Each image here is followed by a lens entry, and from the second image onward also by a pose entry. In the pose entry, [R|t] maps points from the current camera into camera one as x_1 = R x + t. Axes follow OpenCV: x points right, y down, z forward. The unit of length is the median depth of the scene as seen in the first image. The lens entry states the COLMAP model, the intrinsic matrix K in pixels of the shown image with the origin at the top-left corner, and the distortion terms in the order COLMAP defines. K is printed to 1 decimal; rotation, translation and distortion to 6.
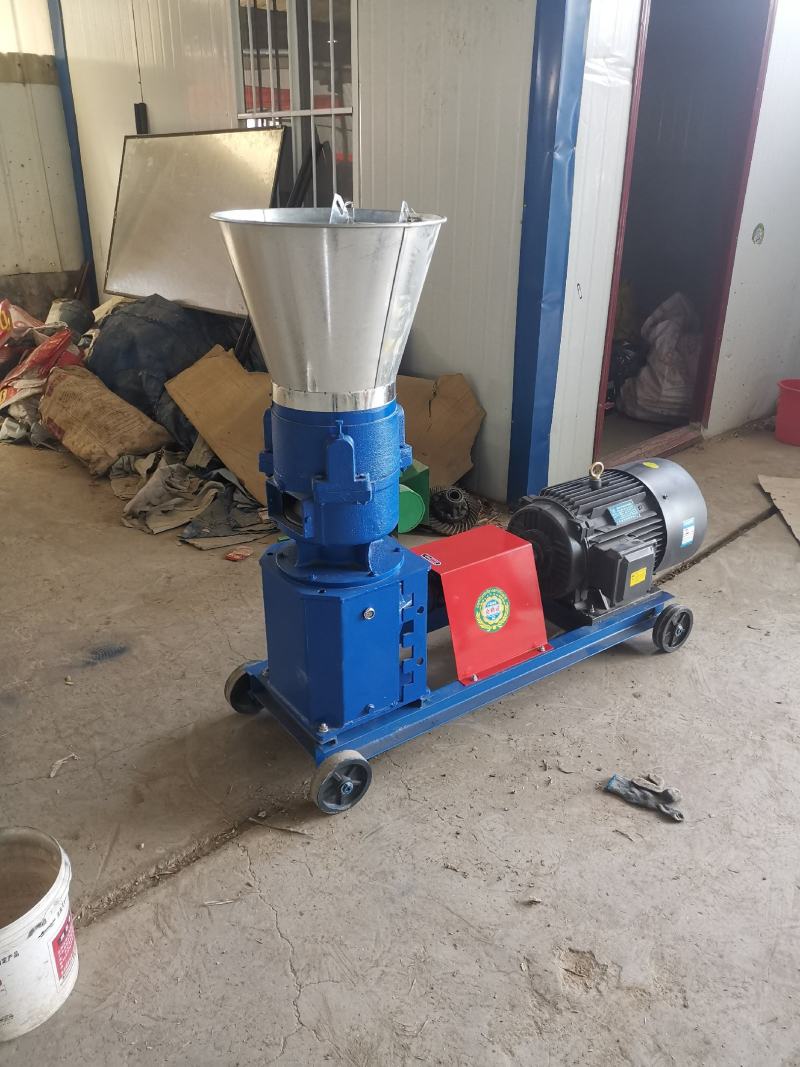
lens RADIAL K [[841.2, 0, 399.4], [0, 841.2, 535.7], [0, 0, 1]] dist [0.057280, -0.060542]
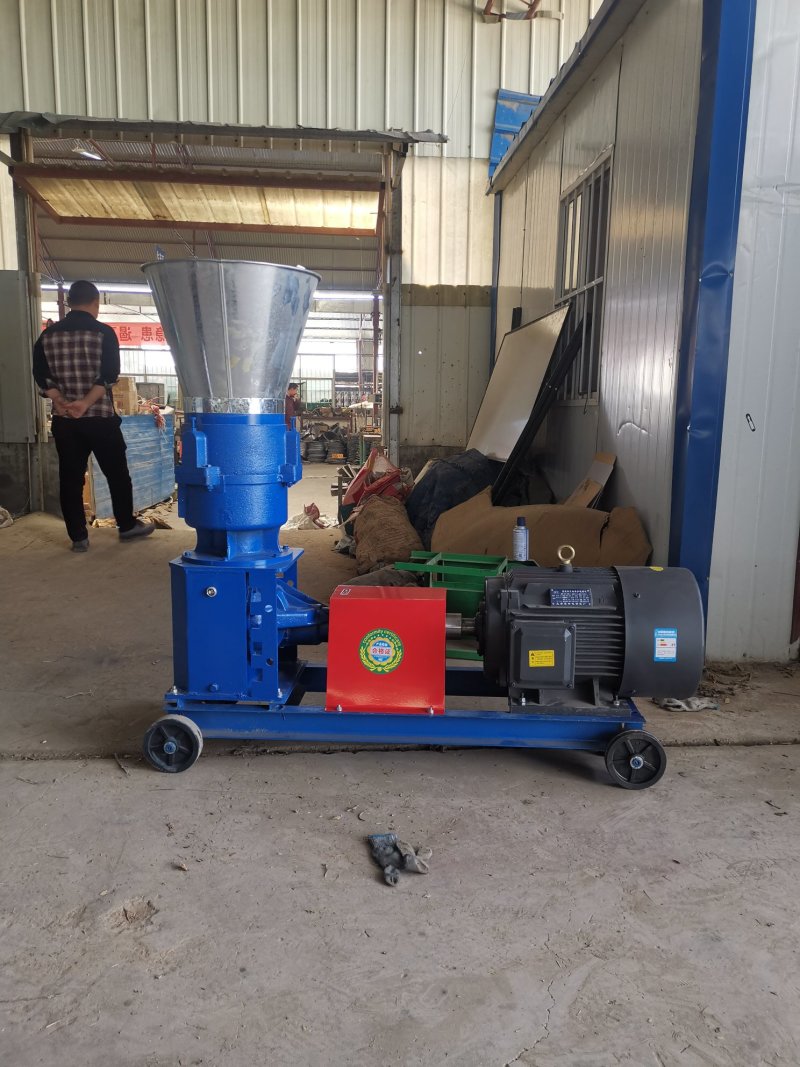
lens RADIAL K [[841.2, 0, 403.6], [0, 841.2, 532.2], [0, 0, 1]] dist [0.057280, -0.060542]
pose [[0.769068, 0.094998, -0.632068, 0.755394], [-0.272049, 0.943498, -0.189209, 0.137434], [0.578381, 0.317468, 0.751458, 0.212906]]
